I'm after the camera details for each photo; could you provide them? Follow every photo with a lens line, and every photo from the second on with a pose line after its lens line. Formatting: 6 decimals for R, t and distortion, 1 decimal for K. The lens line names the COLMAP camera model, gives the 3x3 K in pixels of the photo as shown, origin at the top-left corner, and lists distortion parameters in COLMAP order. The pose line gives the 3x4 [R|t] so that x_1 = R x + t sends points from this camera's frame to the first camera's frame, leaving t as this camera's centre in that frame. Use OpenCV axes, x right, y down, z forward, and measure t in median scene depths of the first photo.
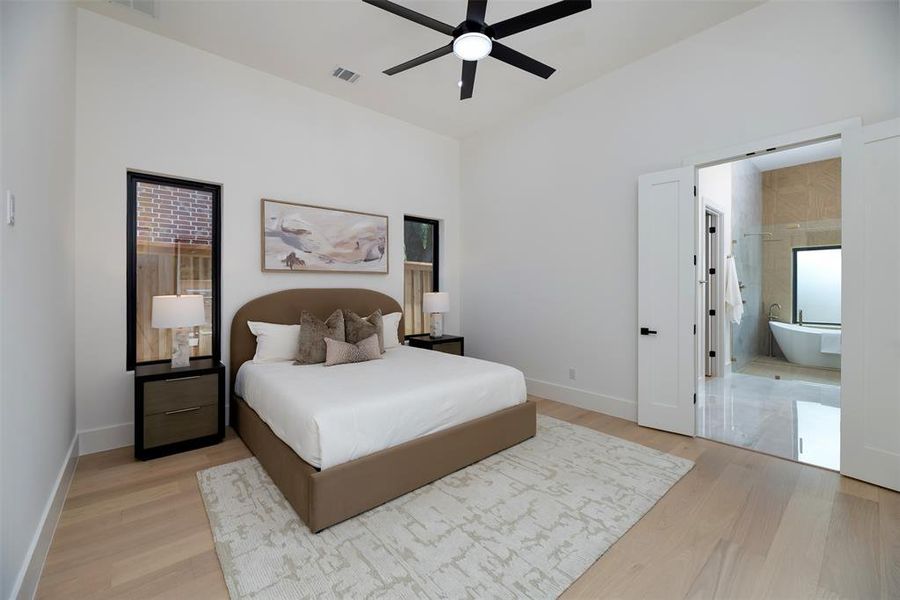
lens RADIAL K [[364.4, 0, 449.1], [0, 364.4, 291.7], [0, 0, 1]] dist [0.000483, -0.000963]
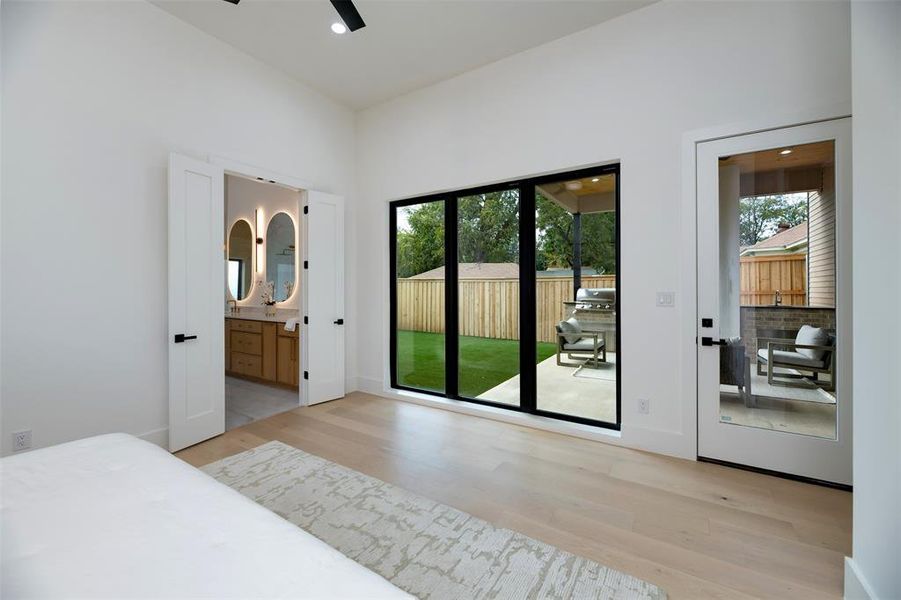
lens RADIAL K [[364.8, 0, 447.6], [0, 364.8, 292.5], [0, 0, 1]] dist [0.000483, -0.000963]
pose [[-0.280466, -0.008782, 0.959824, -0.703752], [0.008268, 0.999899, 0.011564, -0.005007], [-0.959828, 0.011180, -0.280365, 0.982997]]
